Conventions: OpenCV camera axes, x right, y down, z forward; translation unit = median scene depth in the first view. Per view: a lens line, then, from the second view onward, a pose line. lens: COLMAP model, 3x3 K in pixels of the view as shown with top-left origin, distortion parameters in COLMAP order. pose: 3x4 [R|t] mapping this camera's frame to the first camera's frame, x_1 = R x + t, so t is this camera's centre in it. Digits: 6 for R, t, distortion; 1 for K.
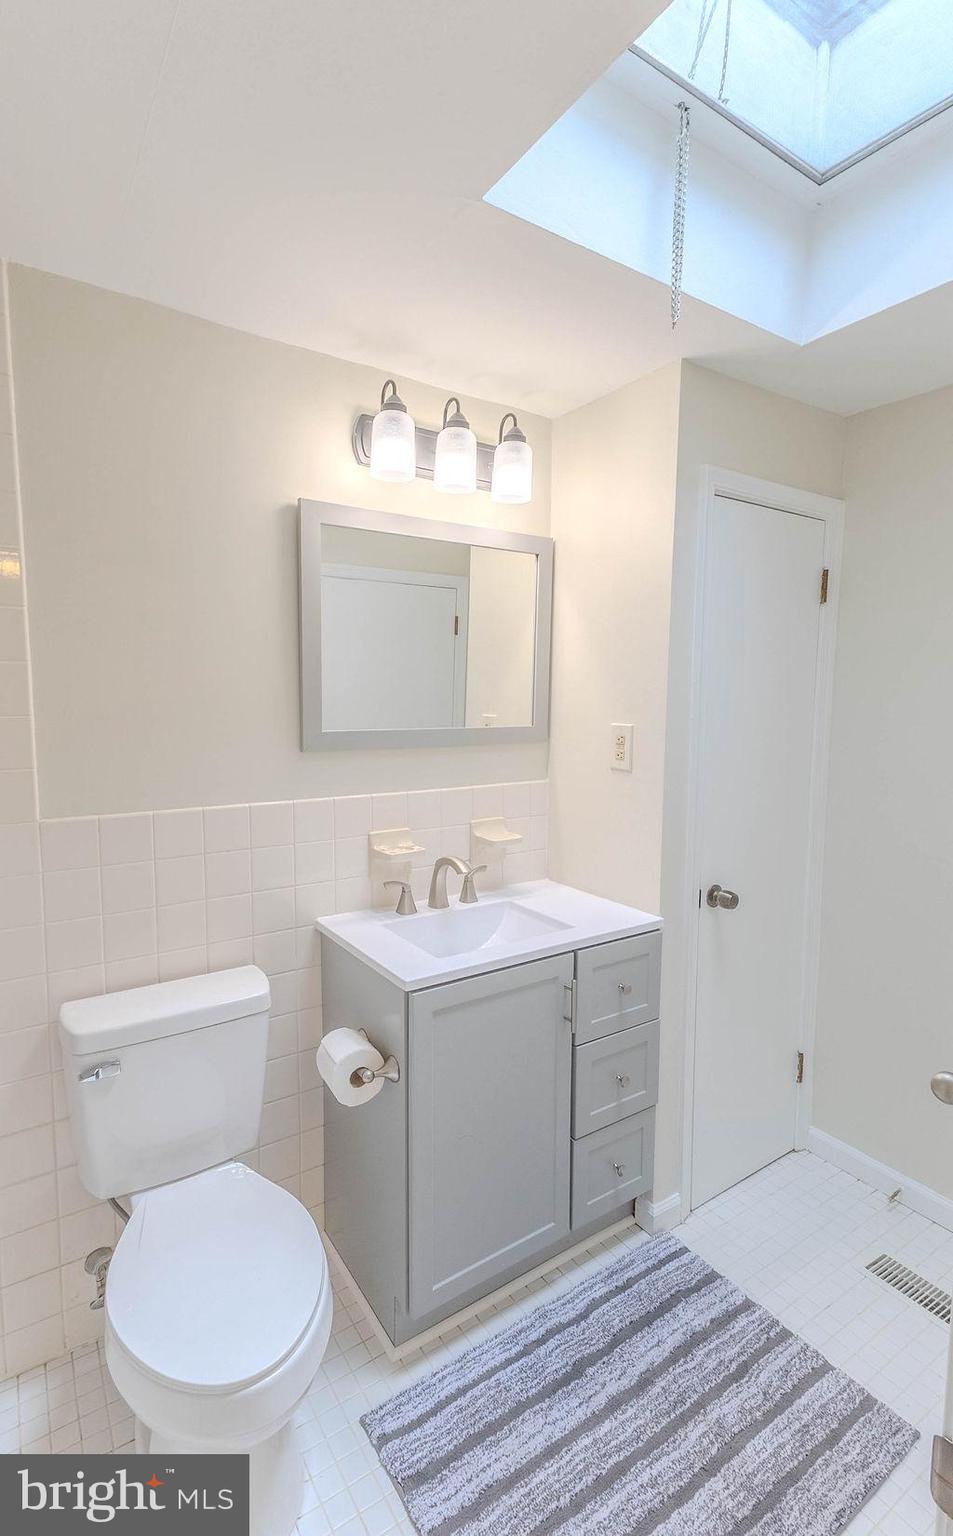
lens RADIAL K [[690.6, 0, 476.5], [0, 690.6, 768.0], [0, 0, 1]] dist [-0.000263, -0.000179]
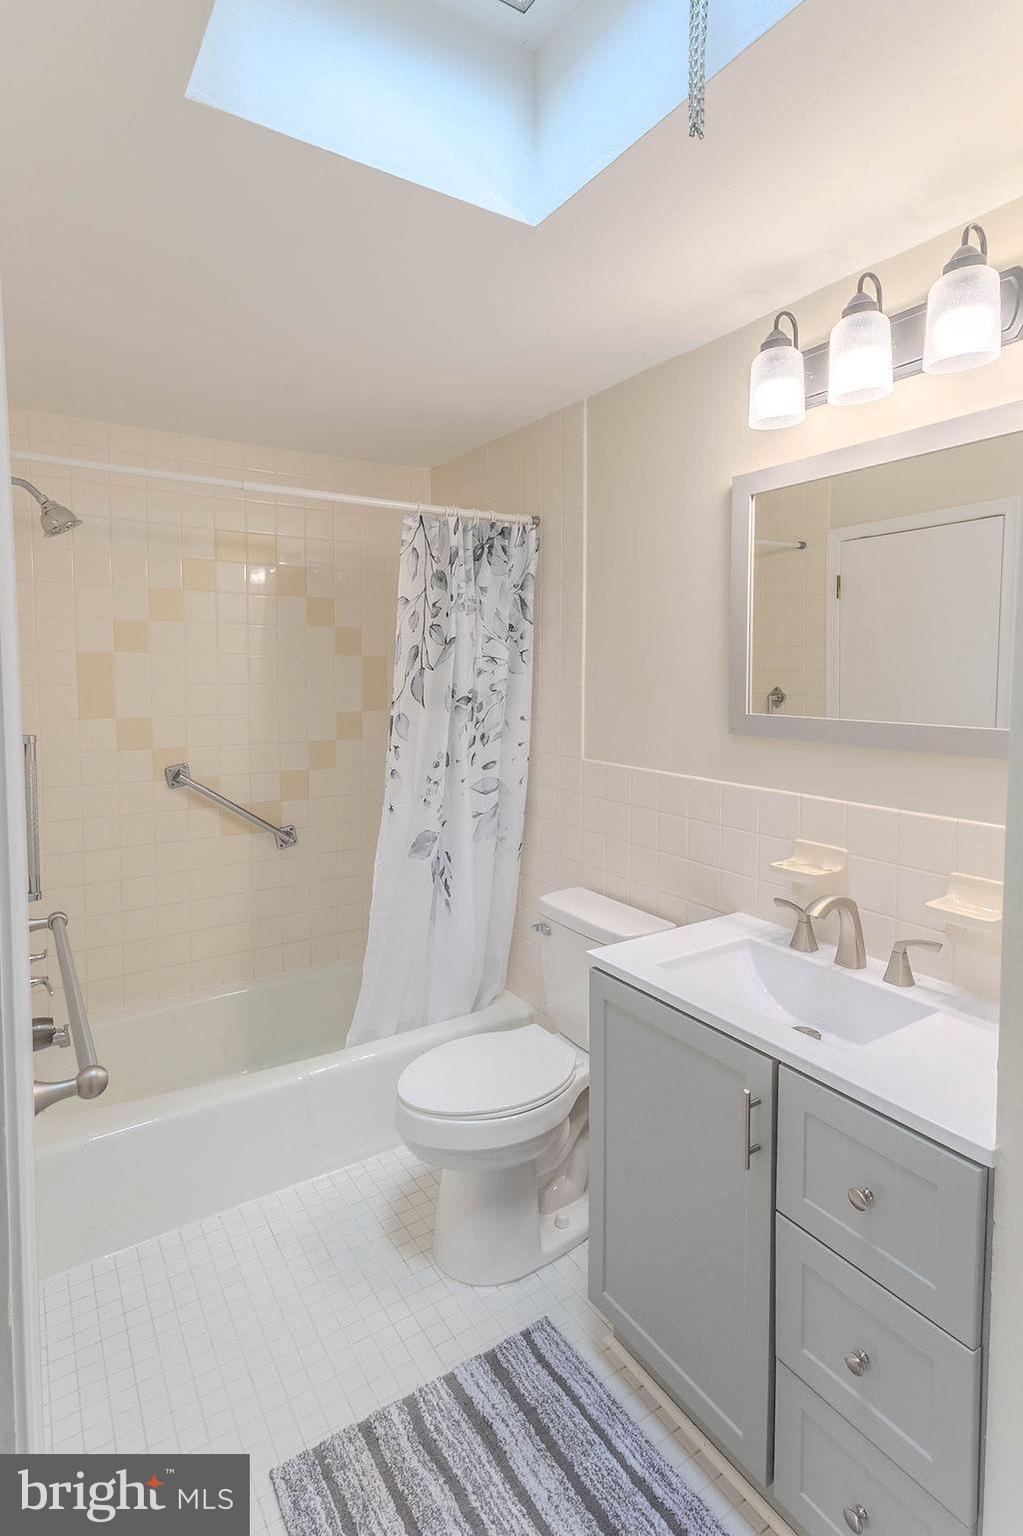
lens RADIAL K [[773.2, 0, 506.2], [0, 773.2, 734.1], [0, 0, 1]] dist [-0.000777, -0.001065]
pose [[-0.007681, 0.076571, -0.997035, 0.975642], [-0.118426, 0.989977, 0.076941, -0.080675], [0.992933, 0.118666, 0.001464, 0.793764]]
